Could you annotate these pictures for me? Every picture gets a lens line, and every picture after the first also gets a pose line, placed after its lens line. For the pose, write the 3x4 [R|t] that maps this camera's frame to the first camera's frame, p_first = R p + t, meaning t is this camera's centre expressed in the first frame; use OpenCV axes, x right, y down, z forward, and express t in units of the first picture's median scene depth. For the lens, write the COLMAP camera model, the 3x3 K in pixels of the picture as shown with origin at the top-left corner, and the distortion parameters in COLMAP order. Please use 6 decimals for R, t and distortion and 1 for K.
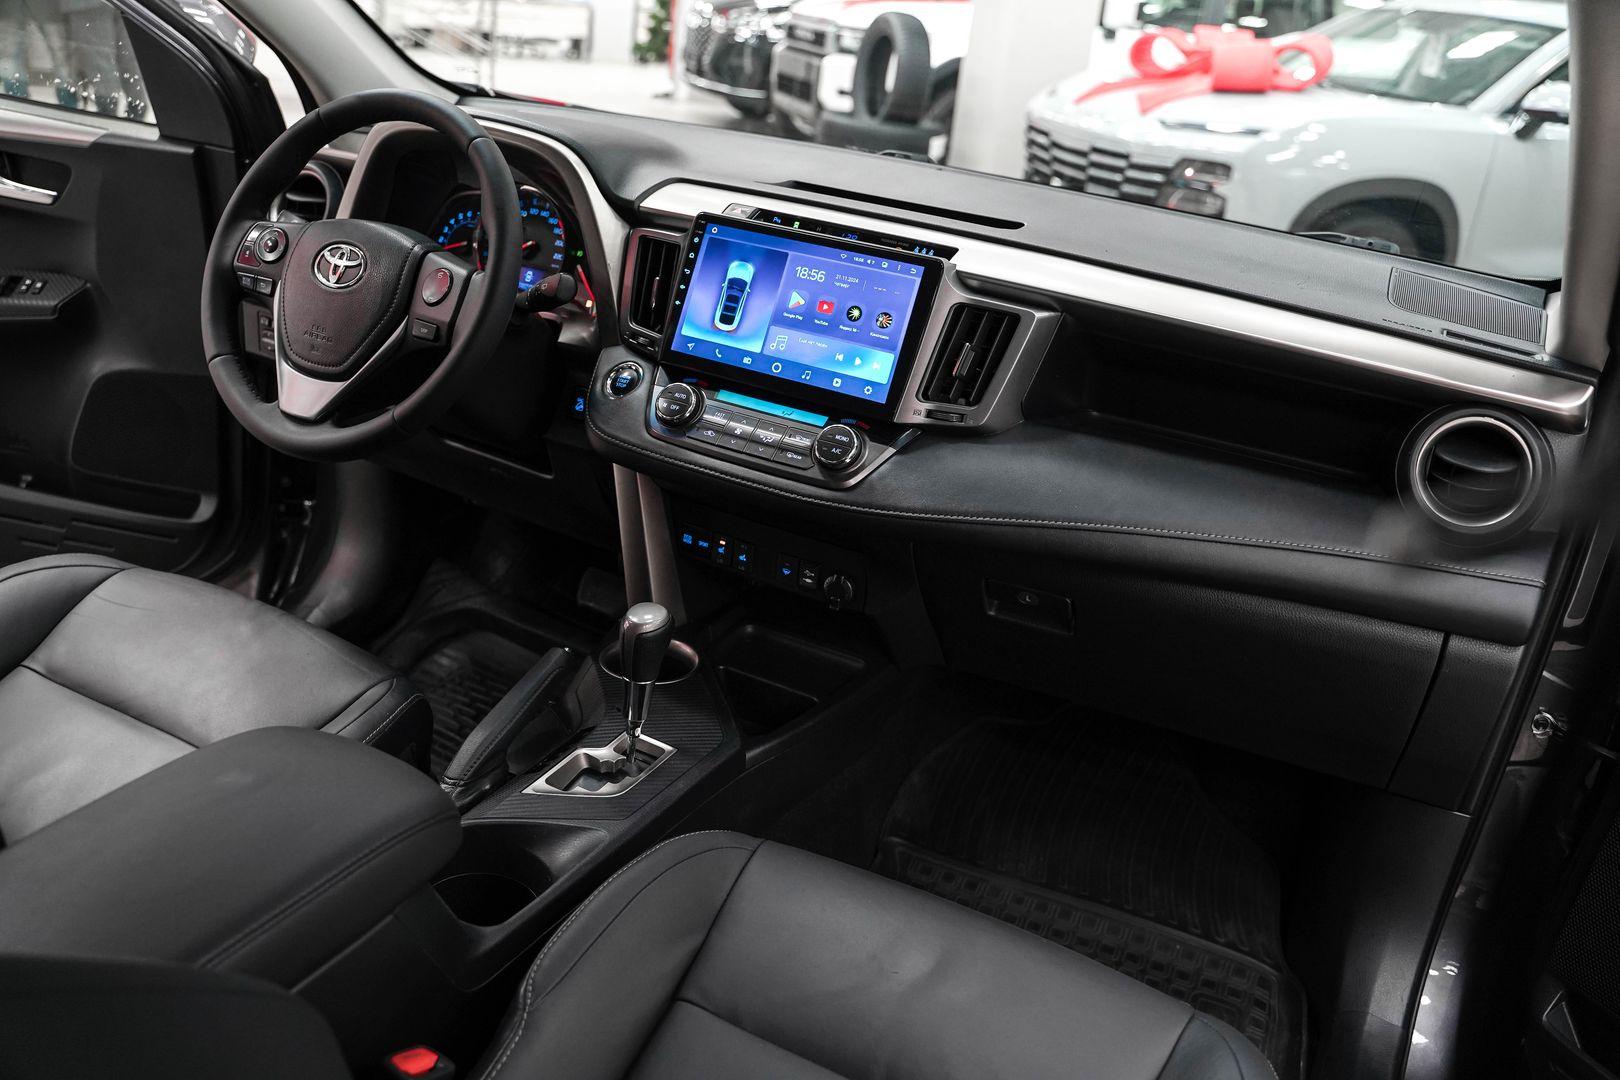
lens RADIAL K [[1311.7, 0, 803.4], [0, 1311.7, 531.7], [0, 0, 1]] dist [-0.117337, 0.097061]
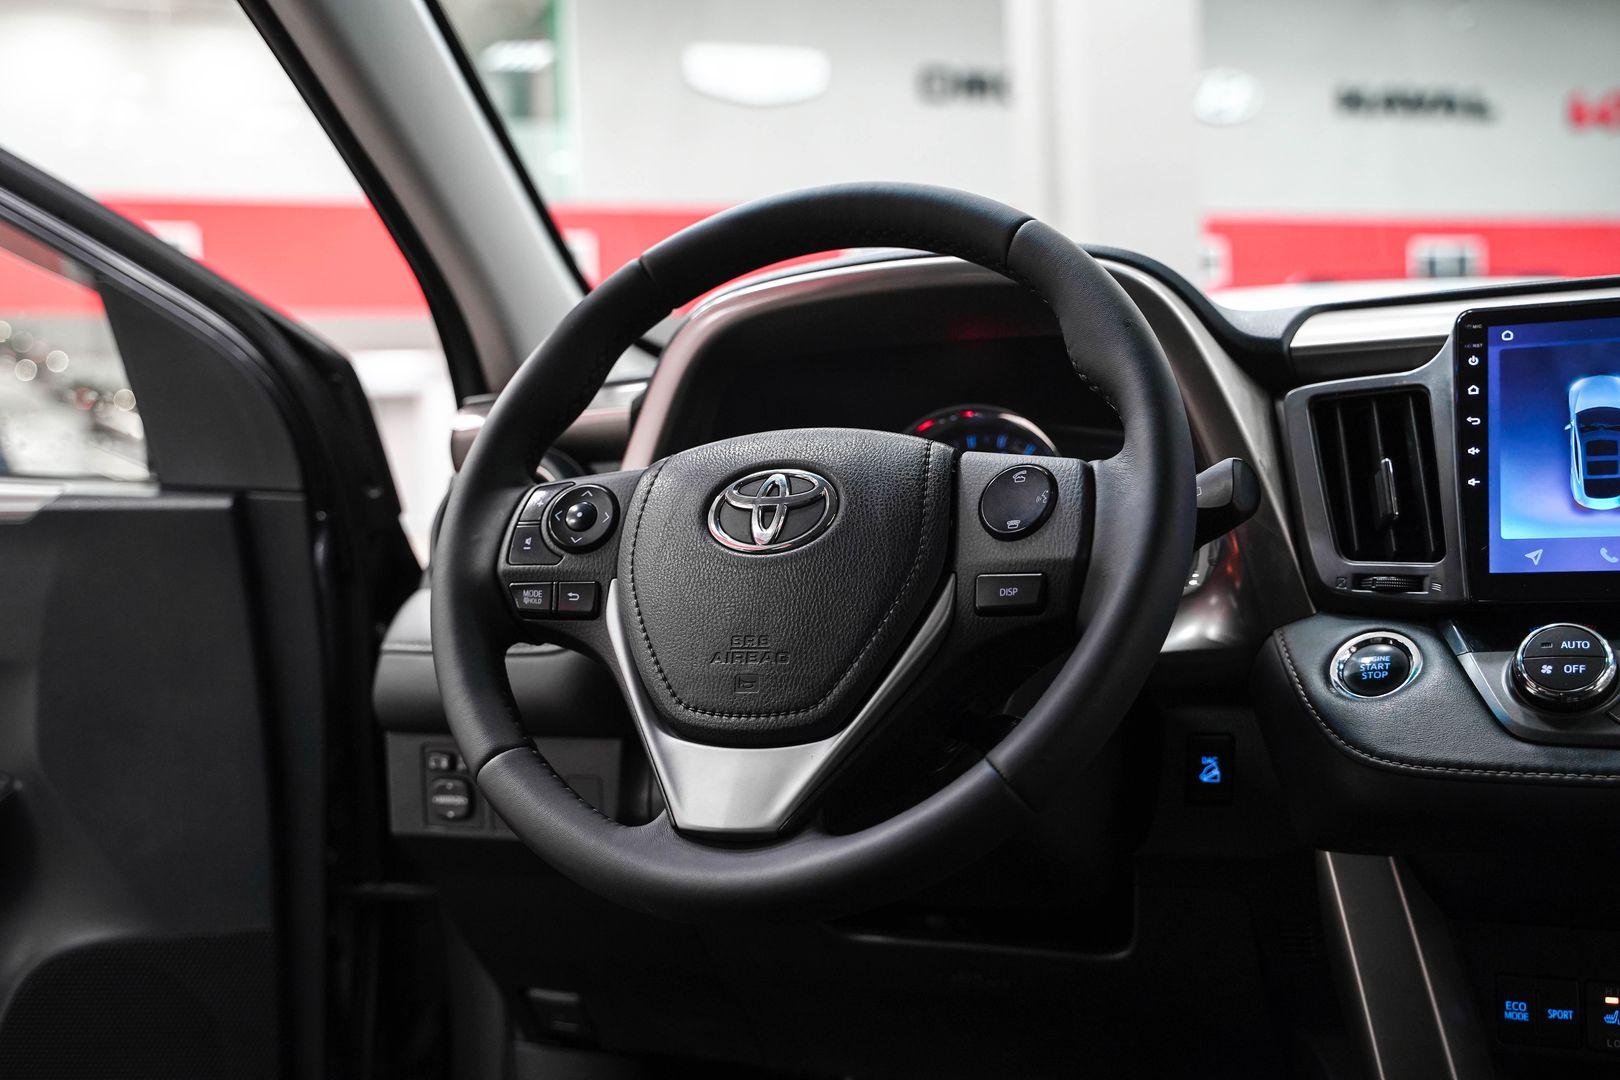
lens RADIAL K [[1873.3, 0, 810.0], [0, 1873.3, 540.0], [0, 0, 1]] dist [0.020663, 0.064879]
pose [[0.986017, -0.152551, 0.067078, -0.385484], [0.166500, 0.918702, -0.358141, 0.054311], [-0.006990, 0.364302, 0.931255, 0.349262]]
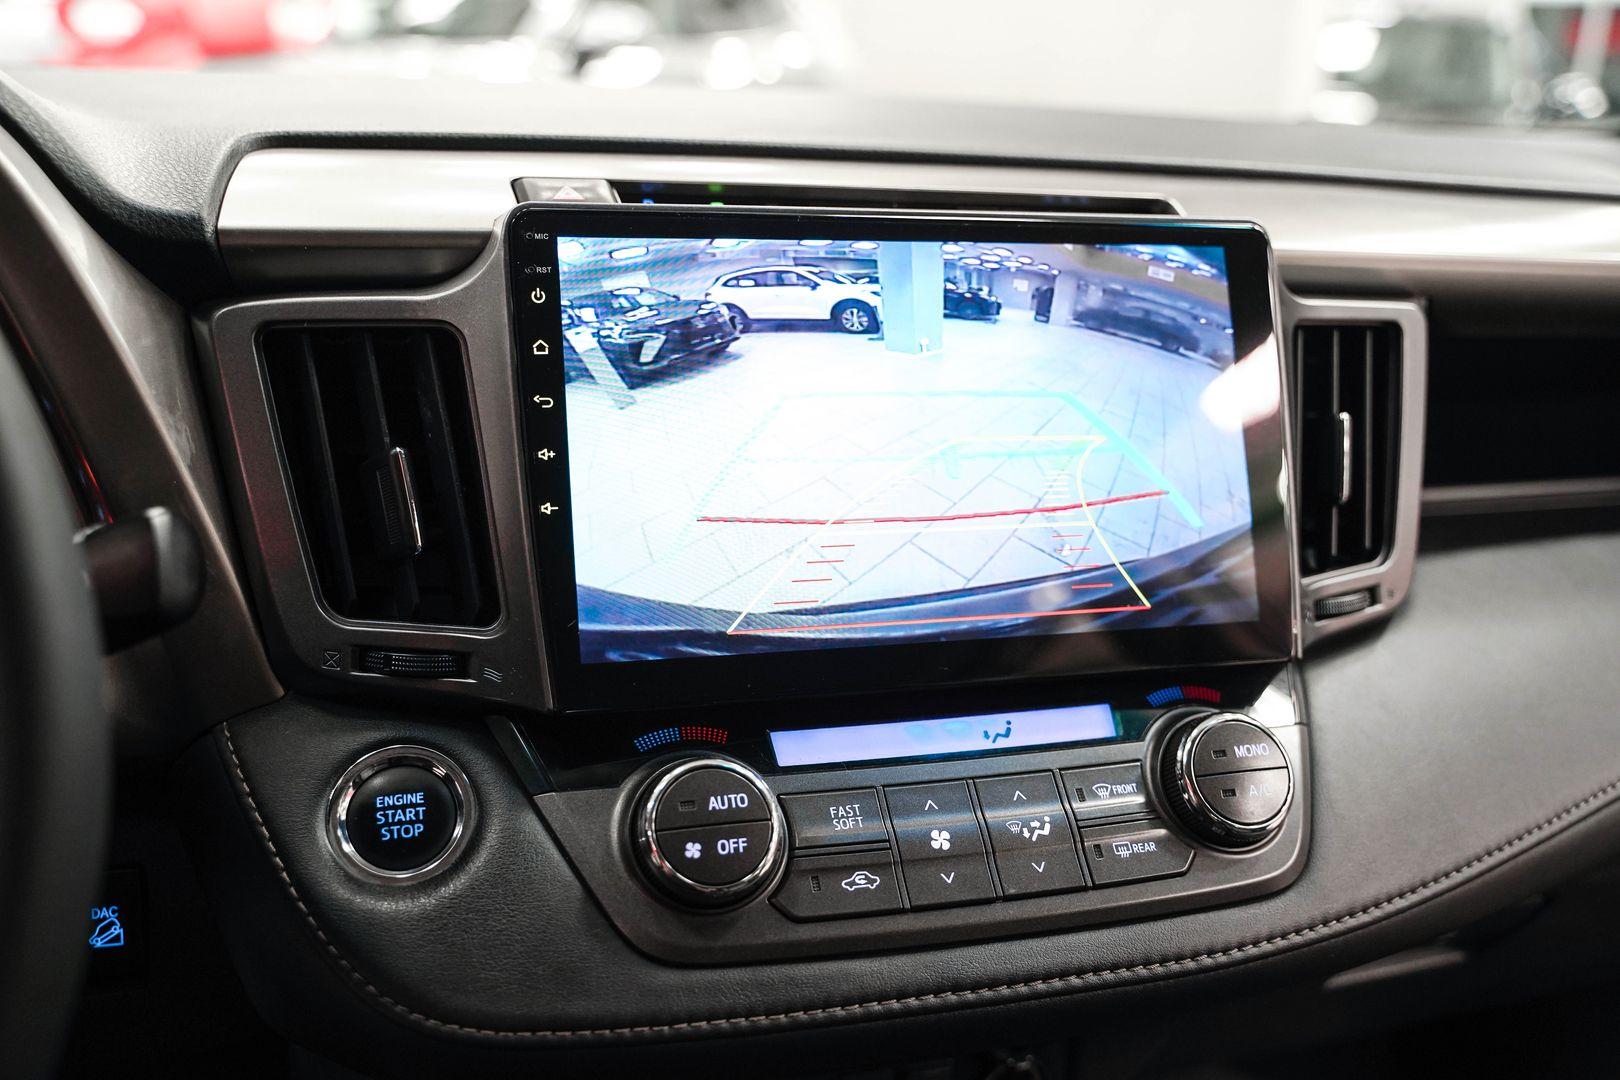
lens RADIAL K [[1582.6, 0, 810.0], [0, 1582.6, 540.0], [0, 0, 1]] dist [-0.093916, 0.130992]
pose [[0.718135, -0.273426, 0.639937, -0.283618], [0.299737, 0.951439, 0.070158, -0.173316], [-0.628044, 0.141431, 0.765218, 0.674137]]
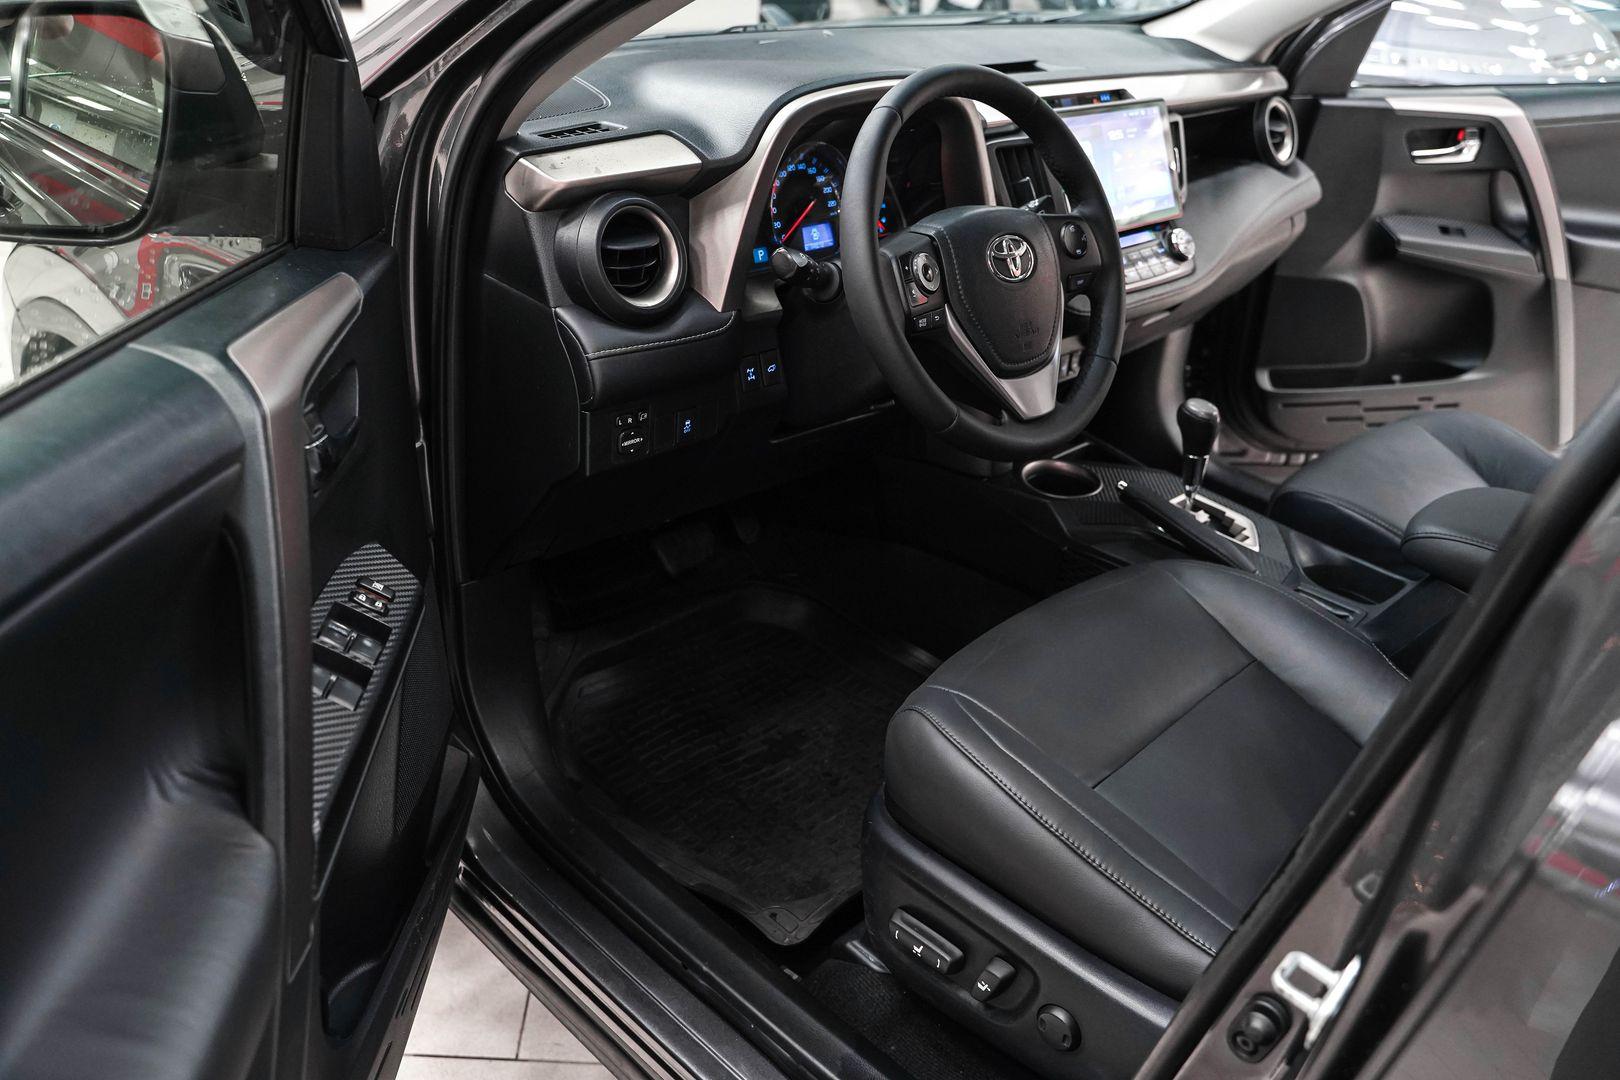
lens RADIAL K [[1311.7, 0, 803.4], [0, 1311.7, 531.7], [0, 0, 1]] dist [-0.117337, 0.097061]
pose [[0.310820, -0.522518, 0.793956, -1.267372], [0.336024, 0.841795, 0.422455, -0.489626], [-0.889089, 0.135481, 0.437226, 0.723599]]
